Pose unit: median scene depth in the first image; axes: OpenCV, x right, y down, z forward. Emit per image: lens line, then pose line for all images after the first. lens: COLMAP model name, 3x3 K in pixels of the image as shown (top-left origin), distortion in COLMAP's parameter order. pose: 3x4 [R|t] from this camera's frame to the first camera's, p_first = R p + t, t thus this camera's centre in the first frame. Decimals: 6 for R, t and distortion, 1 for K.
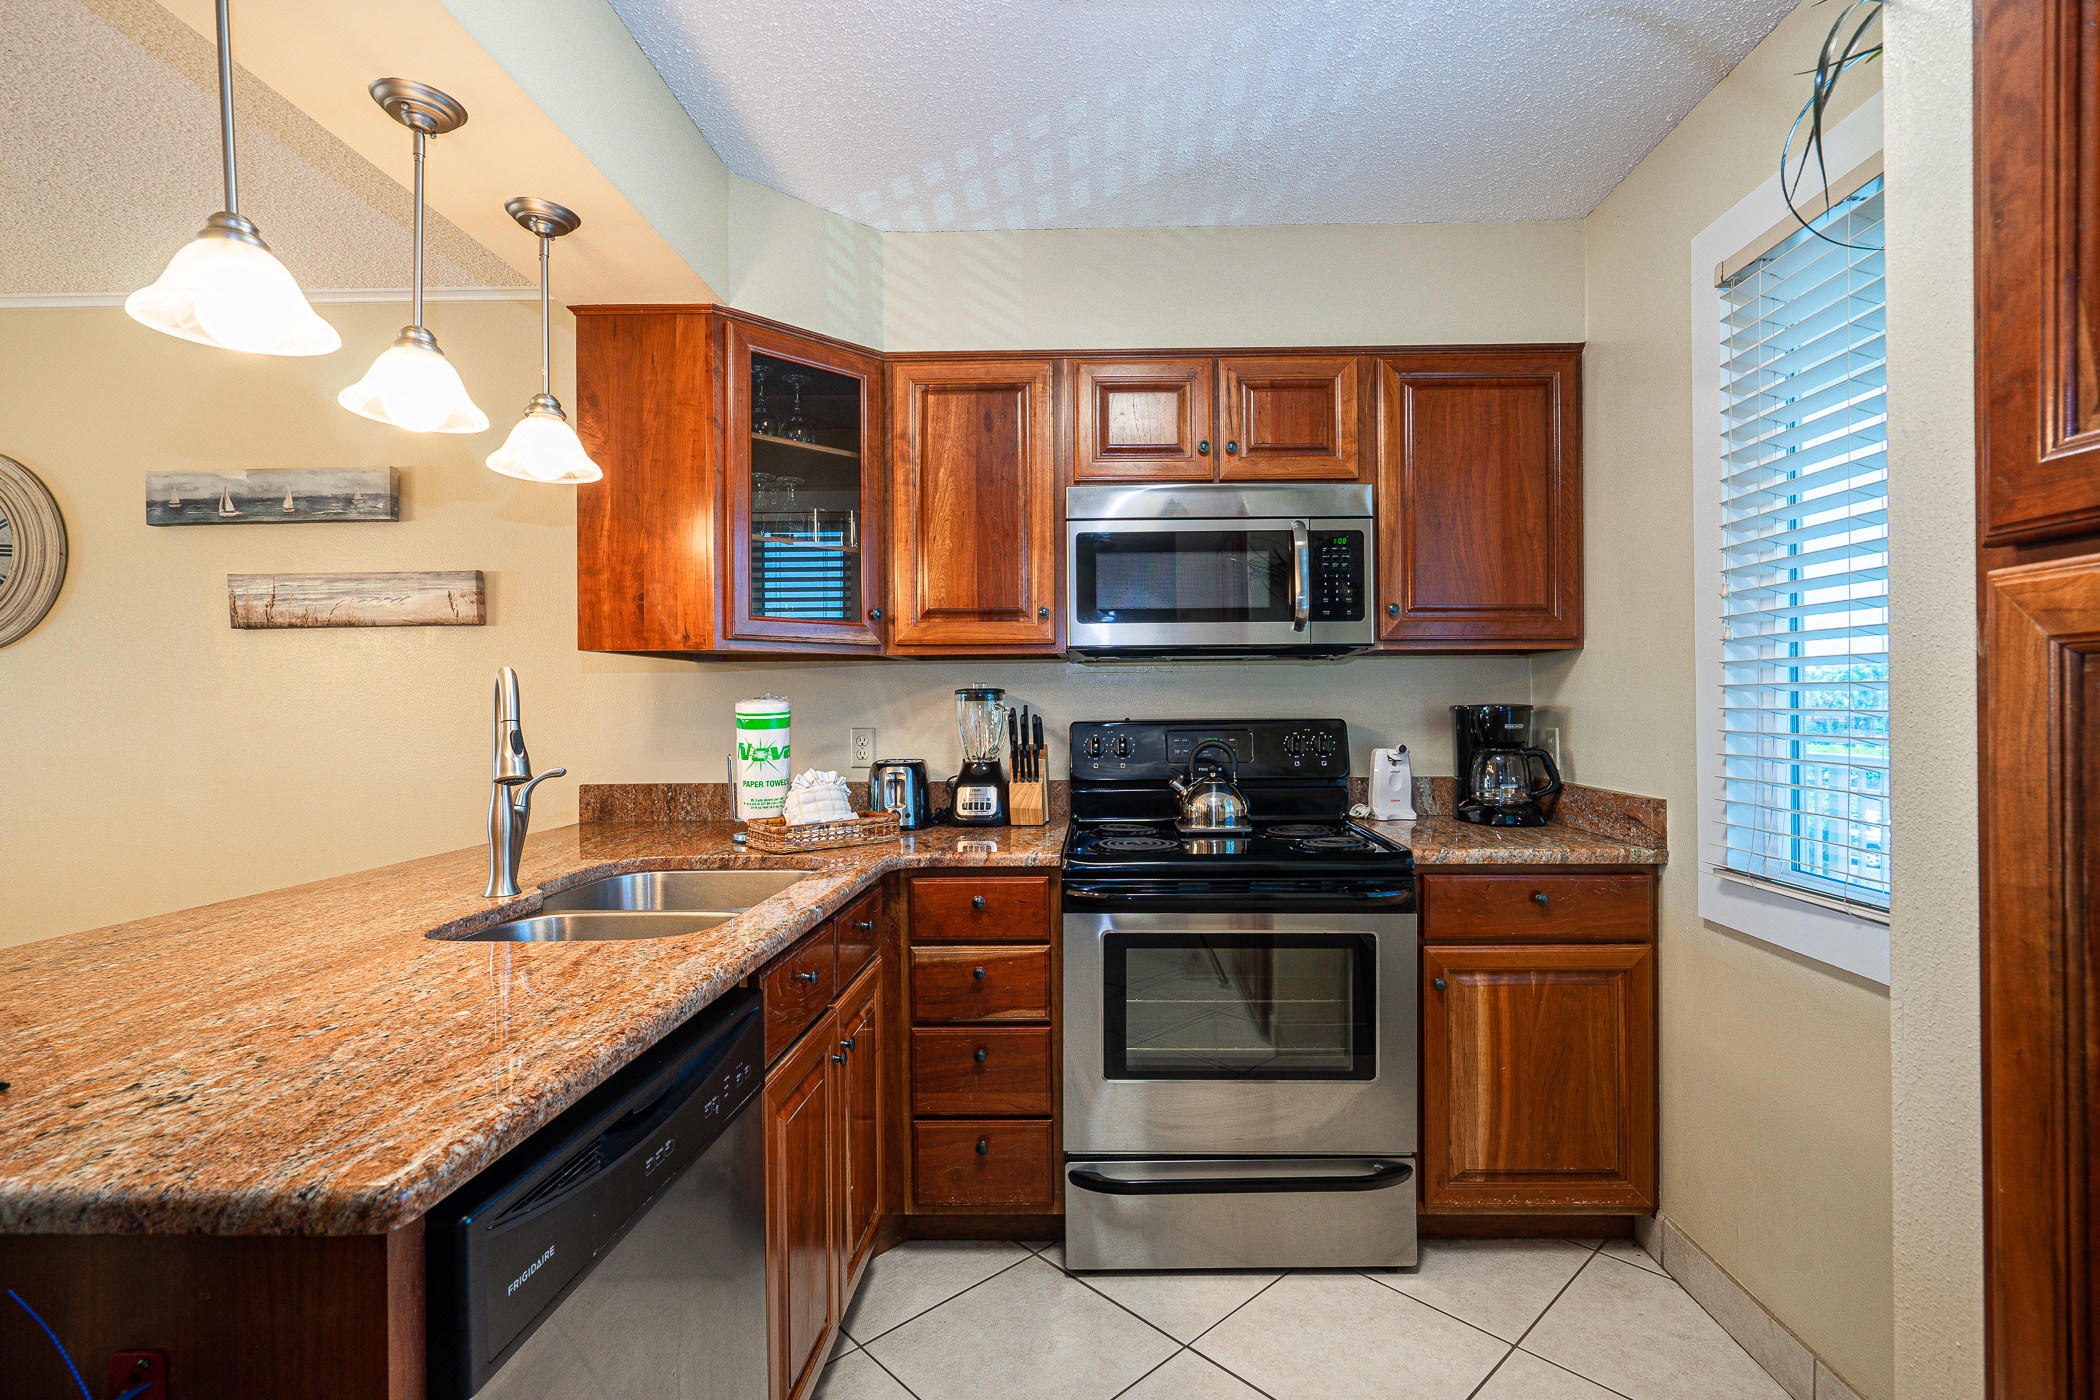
lens RADIAL K [[973.3, 0, 1100.7], [0, 973.3, 710.1], [0, 0, 1]] dist [-0.007506, 0.003826]
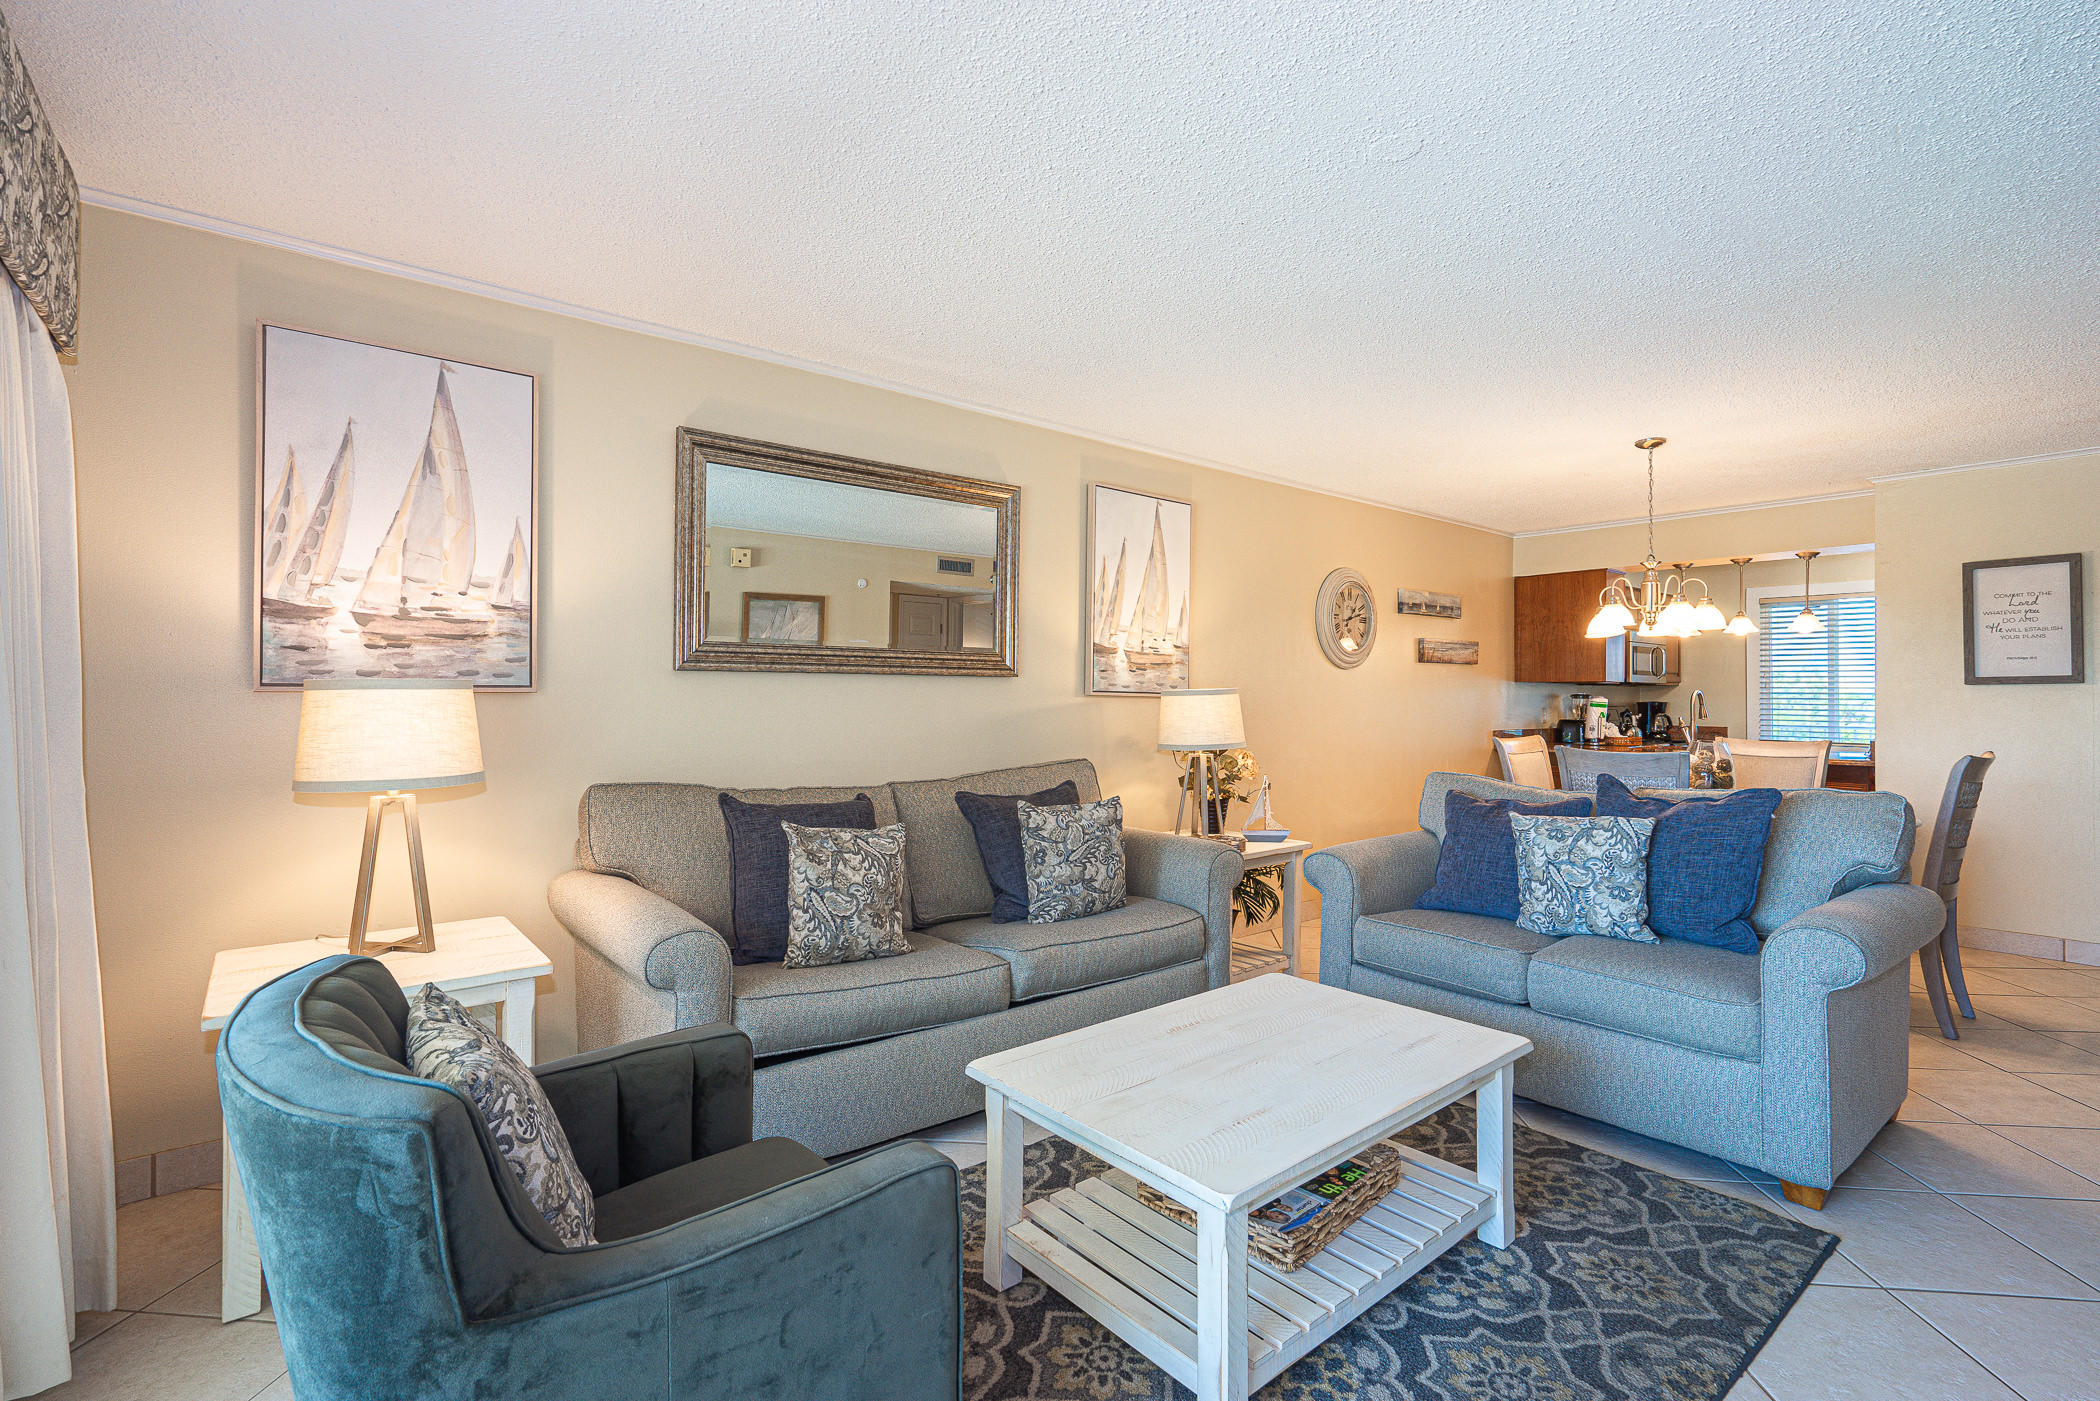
lens RADIAL K [[973.3, 0, 1049.4], [0, 973.3, 684.7], [0, 0, 1]] dist [-0.007506, 0.003826]
pose [[0.762328, 0.019019, 0.646912, -3.467012], [-0.006398, 0.999741, -0.021852, 0.024193], [-0.647160, 0.012519, 0.762252, -0.155745]]
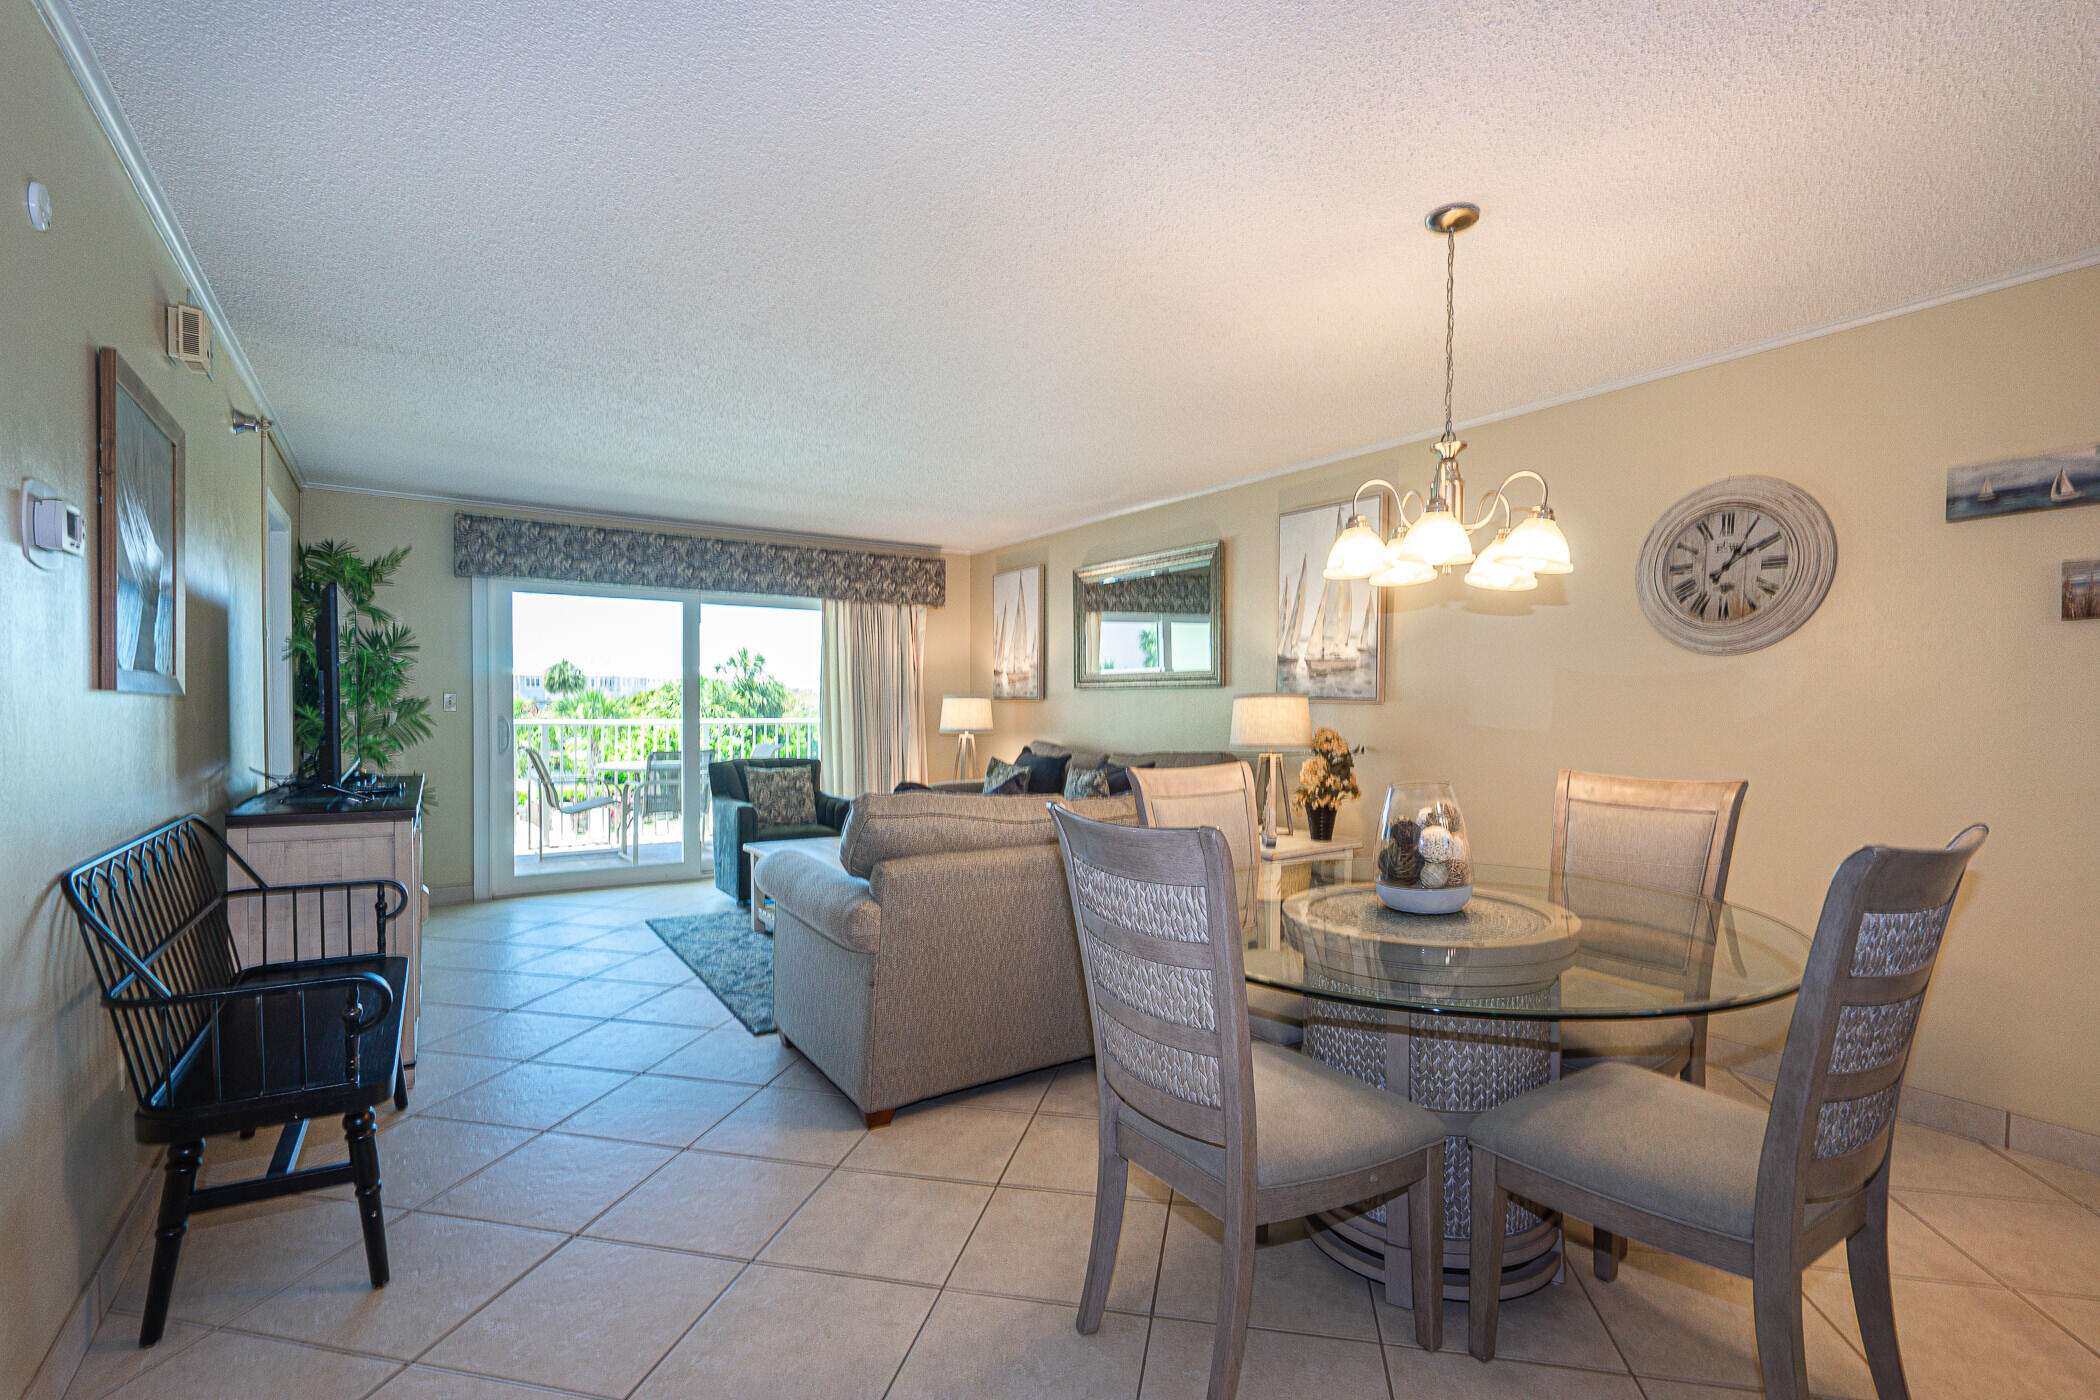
lens RADIAL K [[973.3, 0, 1049.2], [0, 973.3, 726.0], [0, 0, 1]] dist [-0.007506, 0.003826]
pose [[0.557471, 0.030403, -0.829639, -0.771186], [-0.012895, 0.999526, 0.027965, 0.005779], [0.830096, -0.004892, 0.557599, -0.389369]]
